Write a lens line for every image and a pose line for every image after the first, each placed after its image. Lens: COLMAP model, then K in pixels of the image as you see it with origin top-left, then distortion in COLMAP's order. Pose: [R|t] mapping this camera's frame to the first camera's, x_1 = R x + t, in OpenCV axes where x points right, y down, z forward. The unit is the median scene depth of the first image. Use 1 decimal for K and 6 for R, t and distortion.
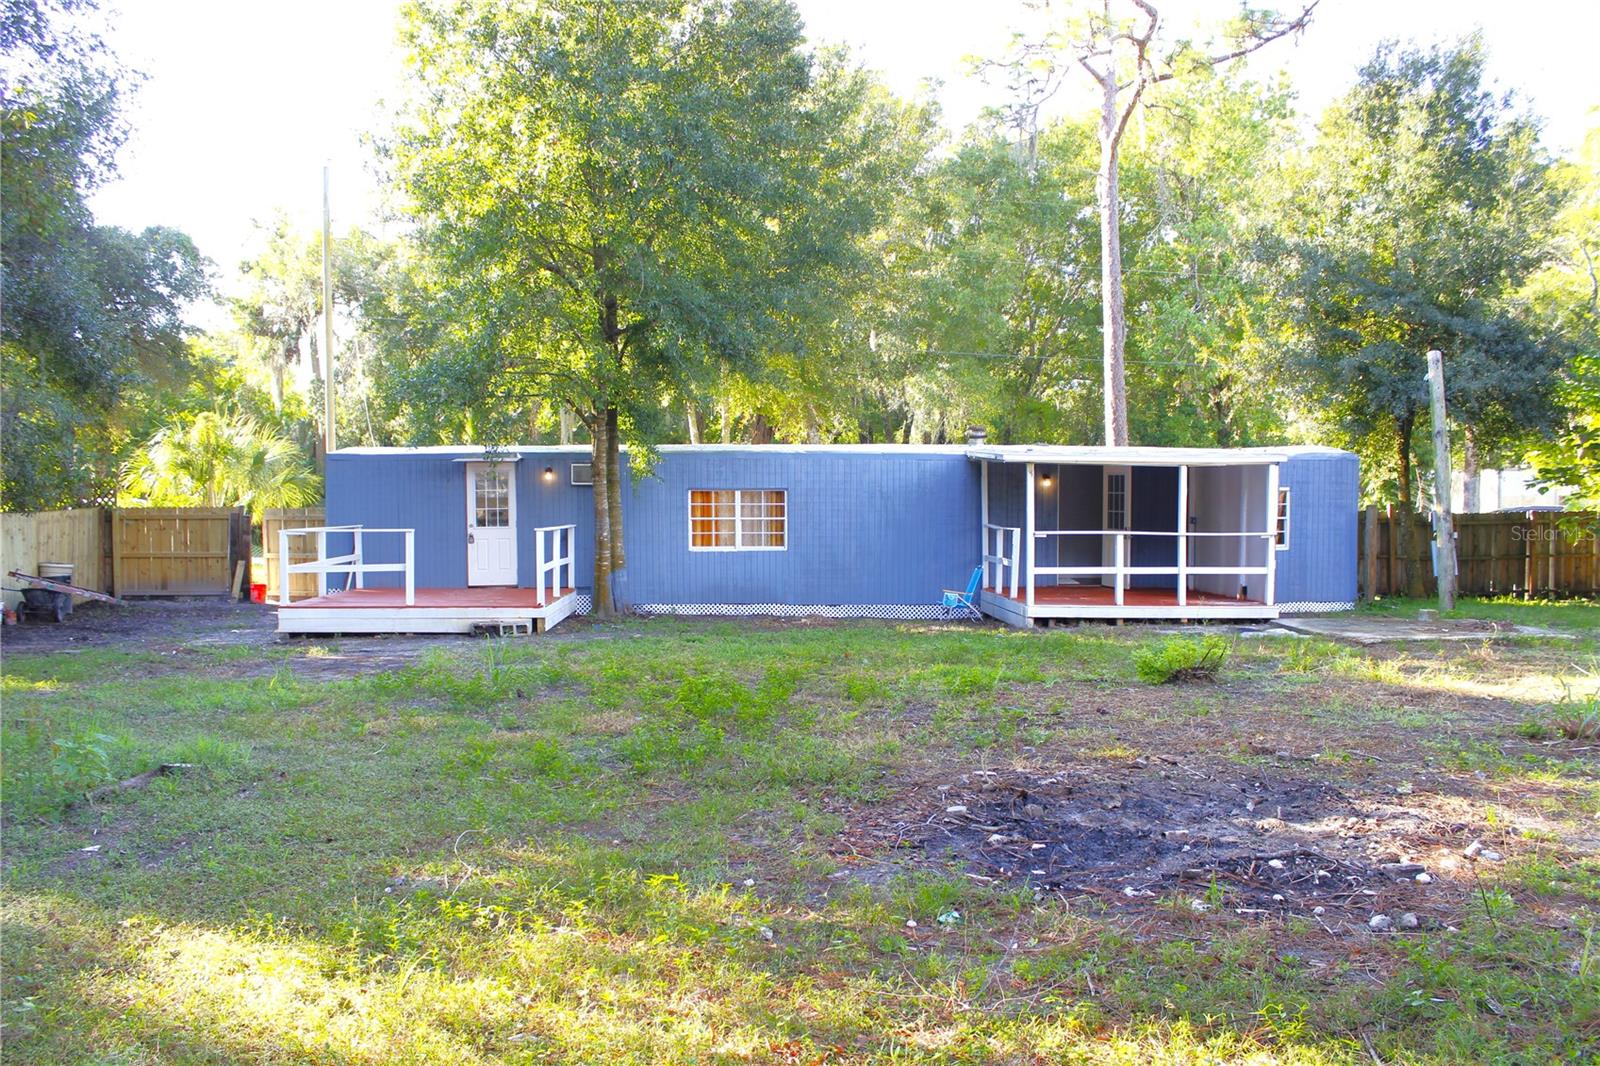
lens RADIAL K [[1319.2, 0, 799.9], [0, 1319.2, 552.9], [0, 0, 1]] dist [-0.167332, 0.145041]
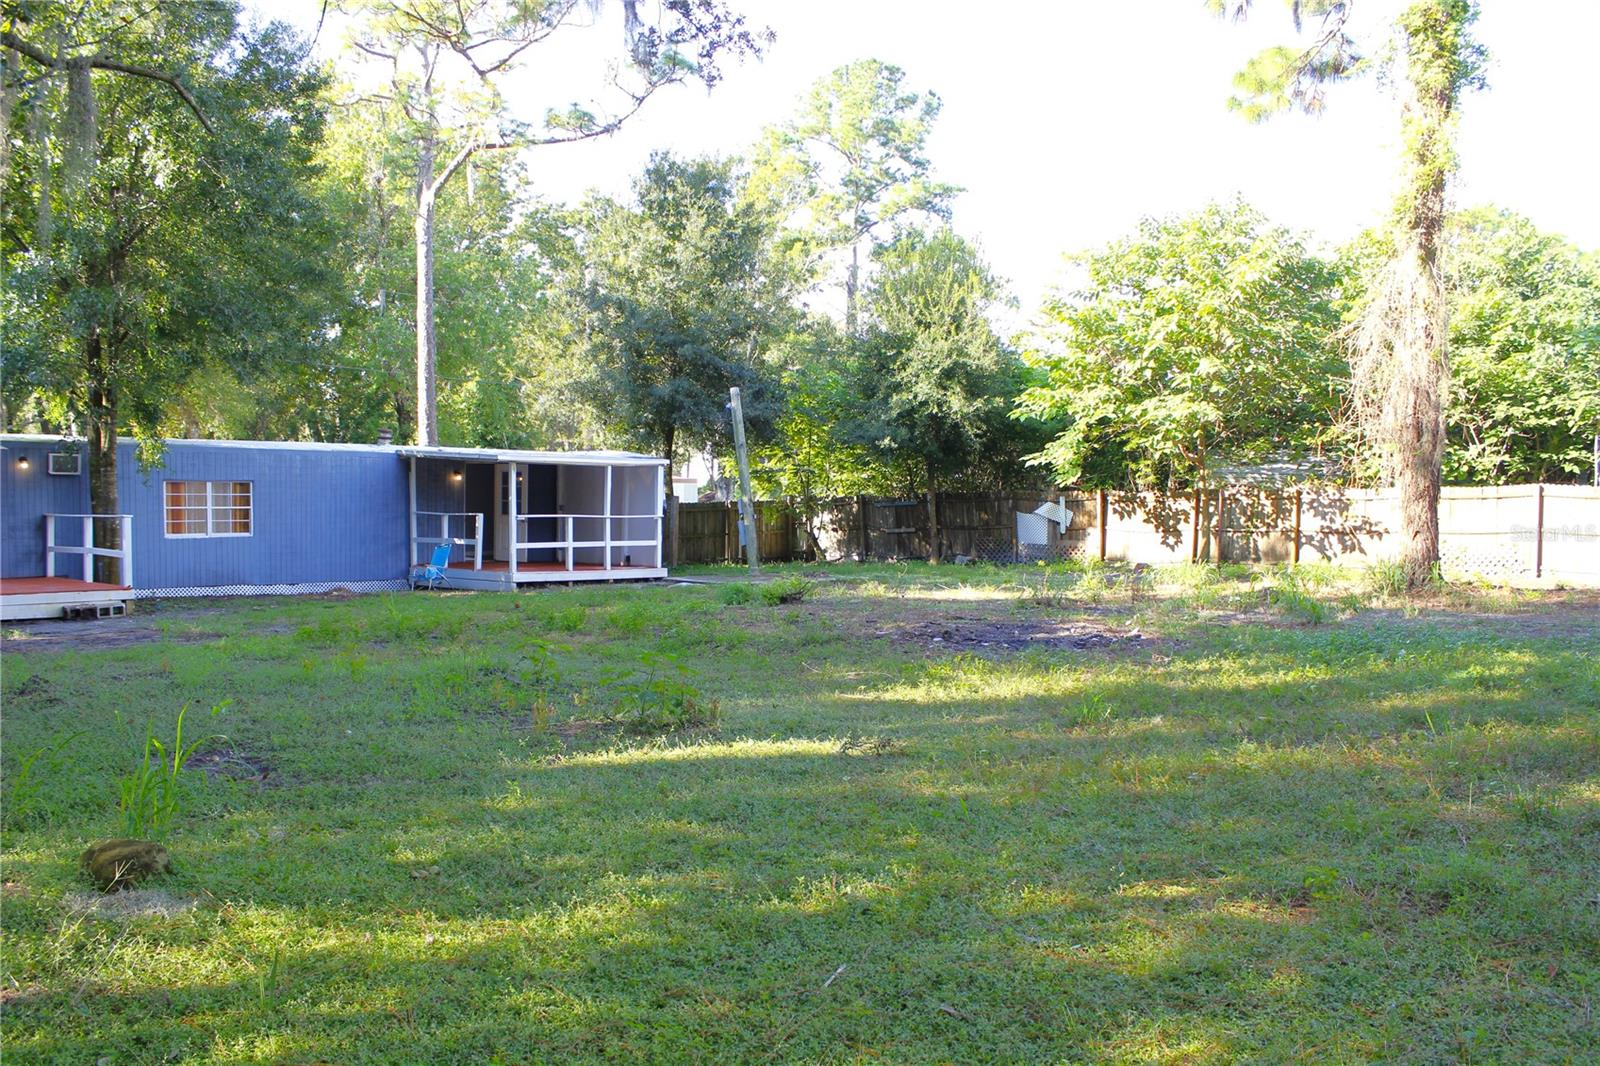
lens RADIAL K [[1319.2, 0, 799.9], [0, 1319.2, 552.9], [0, 0, 1]] dist [-0.167332, 0.145041]
pose [[0.715039, -0.023964, 0.698674, -0.441342], [0.022952, 0.999678, 0.010797, 0.011121], [-0.698708, 0.008316, 0.715359, -0.094813]]
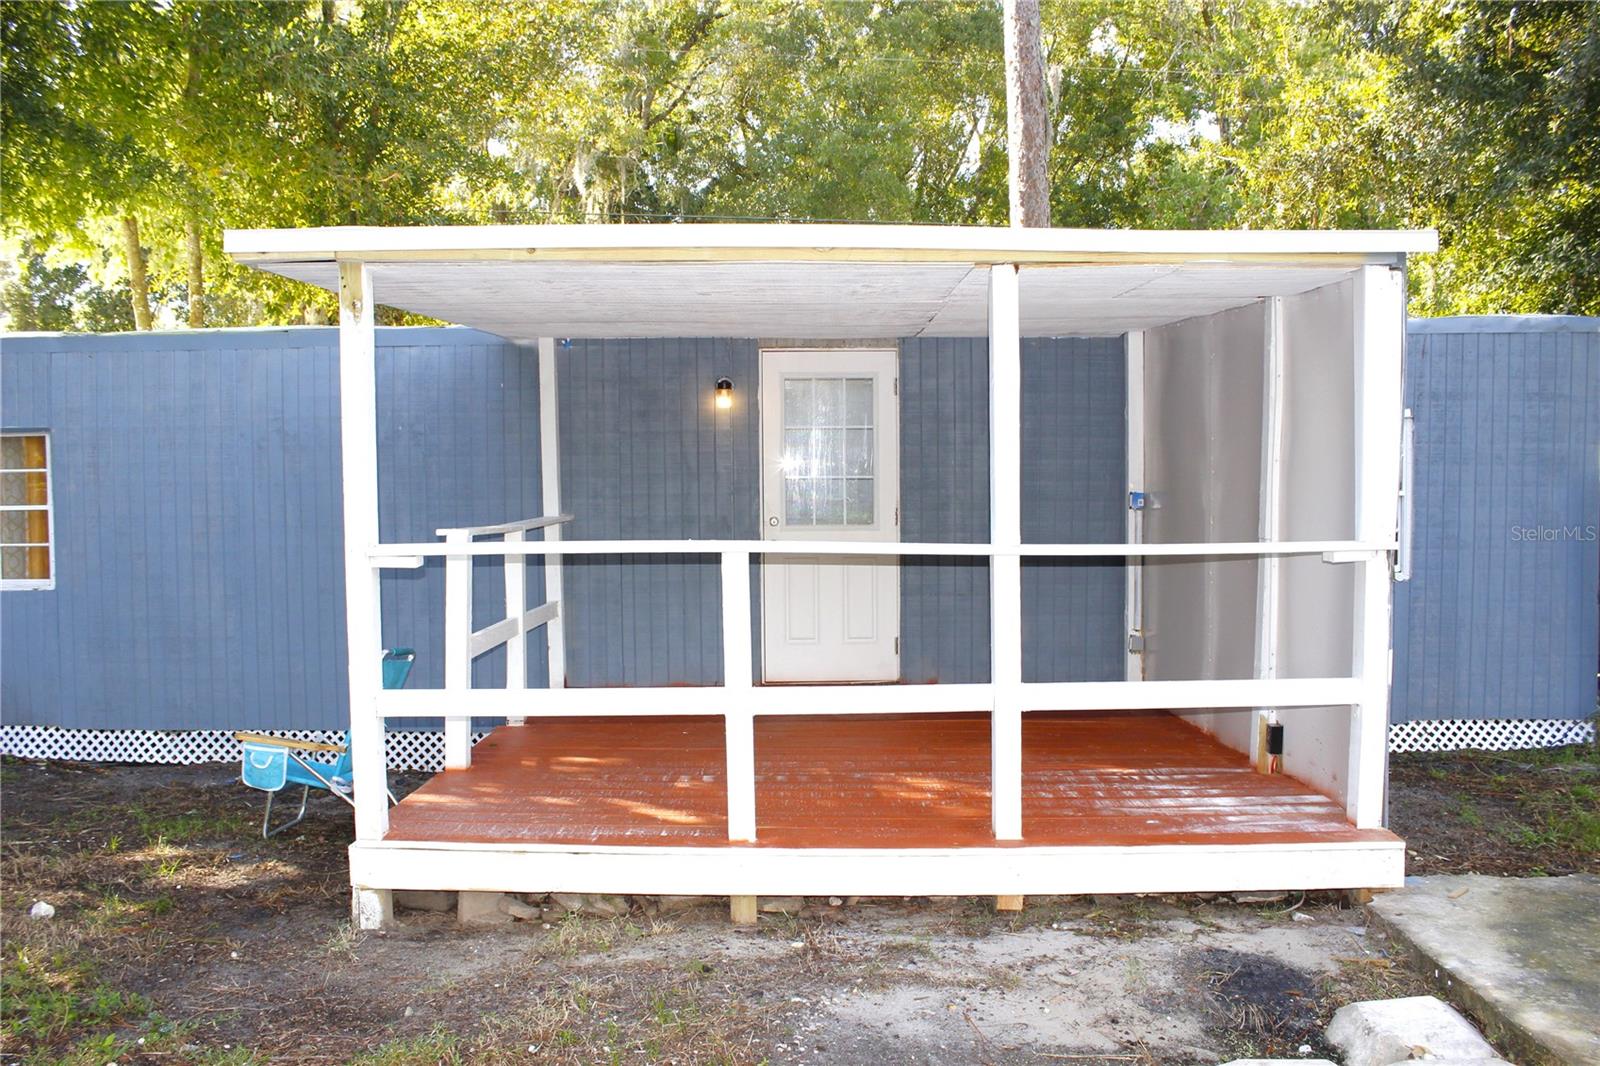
lens RADIAL K [[1319.2, 0, 799.9], [0, 1319.2, 552.9], [0, 0, 1]] dist [-0.167332, 0.145041]
pose [[0.999505, -0.001246, -0.031441, 0.224597], [0.001221, 0.999999, -0.000822, -0.012262], [0.031442, 0.000783, 0.999505, 0.647617]]
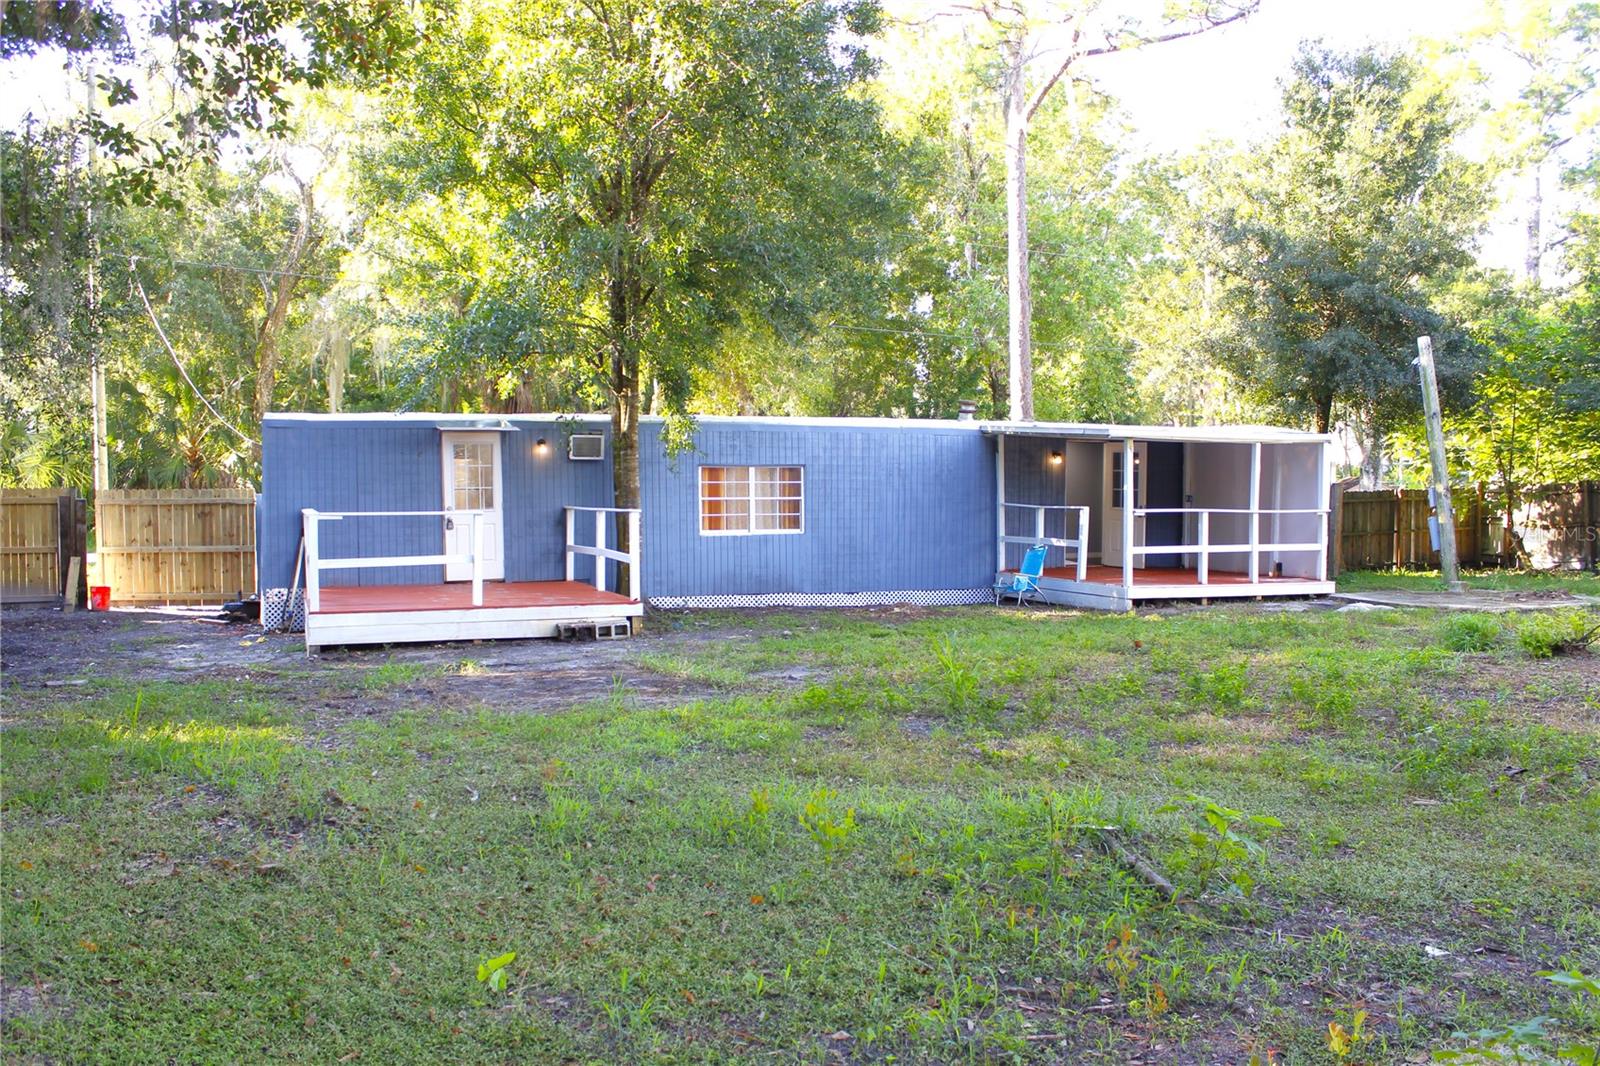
lens RADIAL K [[1358.6, 0, 799.5], [0, 1358.6, 556.1], [0, 0, 1]] dist [-0.169992, 0.156472]
pose [[0.946997, -0.017784, 0.320749, -0.315054], [0.013768, 0.999796, 0.014783, -0.000165], [-0.320946, -0.009583, 0.947049, 0.121370]]
